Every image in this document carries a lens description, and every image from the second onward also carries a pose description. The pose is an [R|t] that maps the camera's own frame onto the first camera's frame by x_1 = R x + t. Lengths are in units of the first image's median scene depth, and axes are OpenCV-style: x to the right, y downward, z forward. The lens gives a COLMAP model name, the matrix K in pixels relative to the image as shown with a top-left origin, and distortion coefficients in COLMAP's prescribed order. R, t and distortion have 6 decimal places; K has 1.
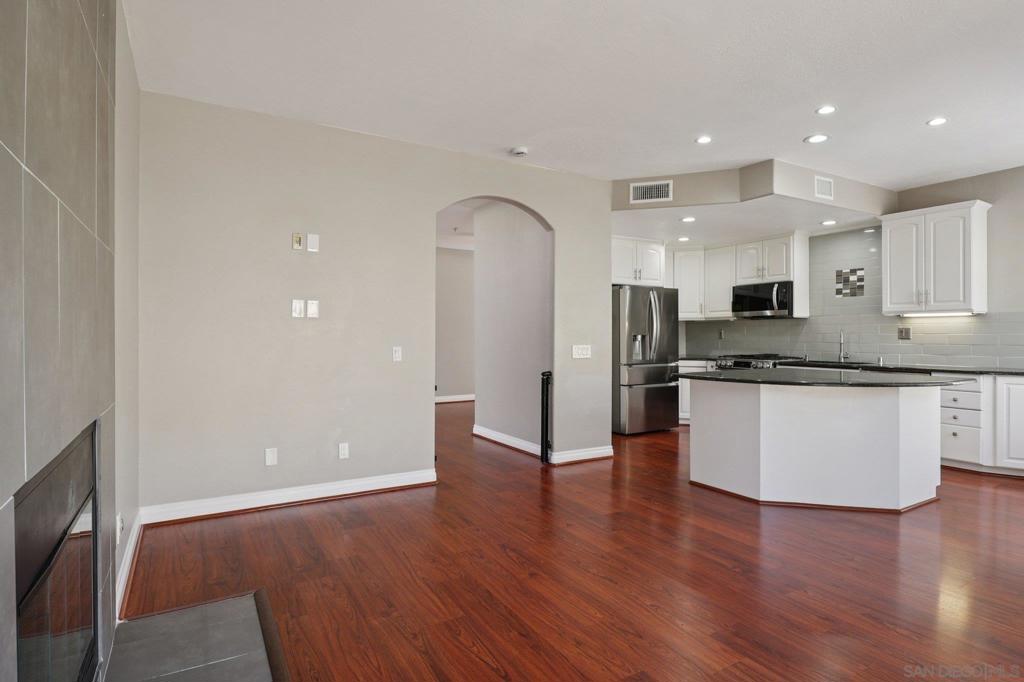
lens RADIAL K [[543.2, 0, 516.8], [0, 543.2, 335.8], [0, 0, 1]] dist [0.000715, -0.012691]
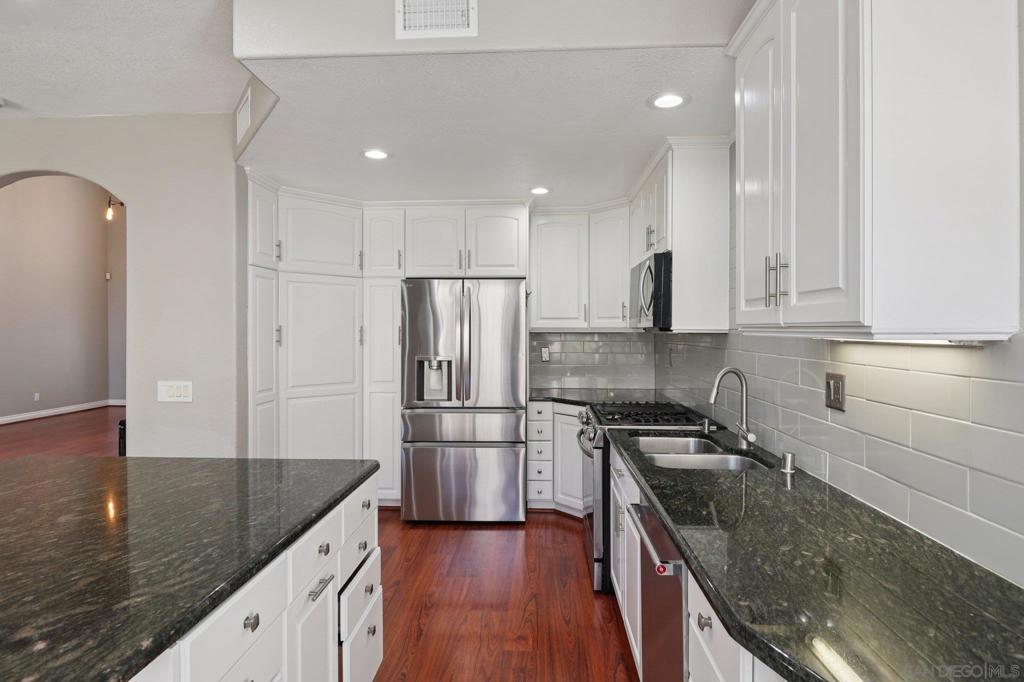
lens RADIAL K [[543.2, 0, 520.6], [0, 543.2, 334.3], [0, 0, 1]] dist [0.000715, -0.012691]
pose [[0.836584, 0.006608, -0.547800, 0.812840], [-0.003829, 0.999973, 0.006216, -0.043652], [0.547826, -0.003103, 0.836587, 0.693708]]
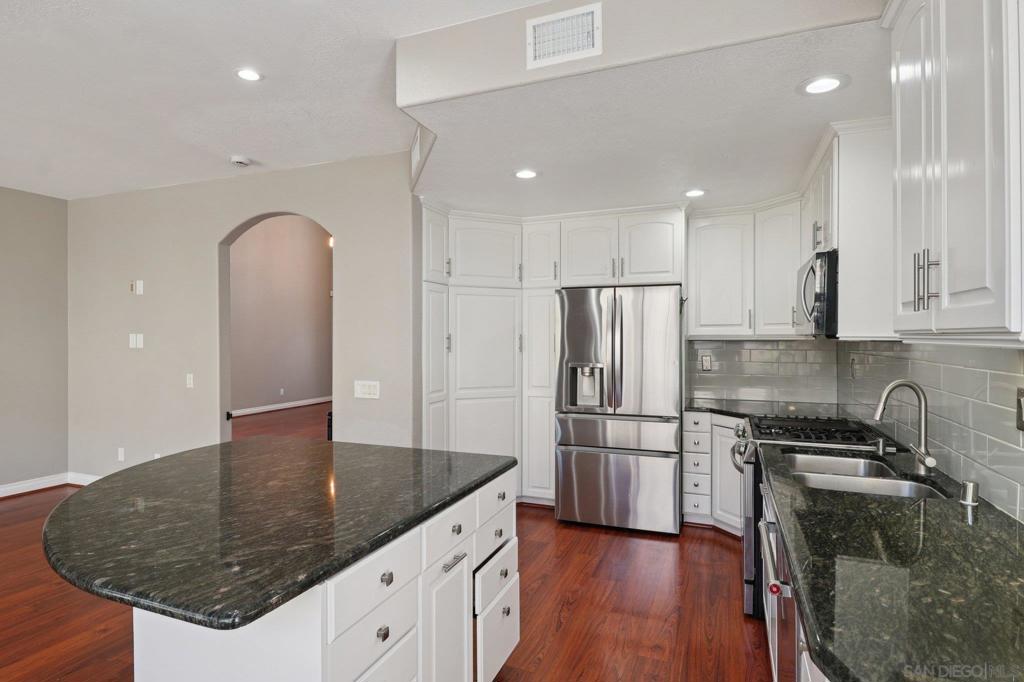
lens RADIAL K [[543.2, 0, 513.2], [0, 543.2, 342.1], [0, 0, 1]] dist [0.000715, -0.012691]
pose [[0.607576, 0.007291, -0.794228, 0.852914], [-0.002127, 0.999969, 0.007553, -0.043732], [0.794259, -0.002900, 0.607573, 0.704629]]
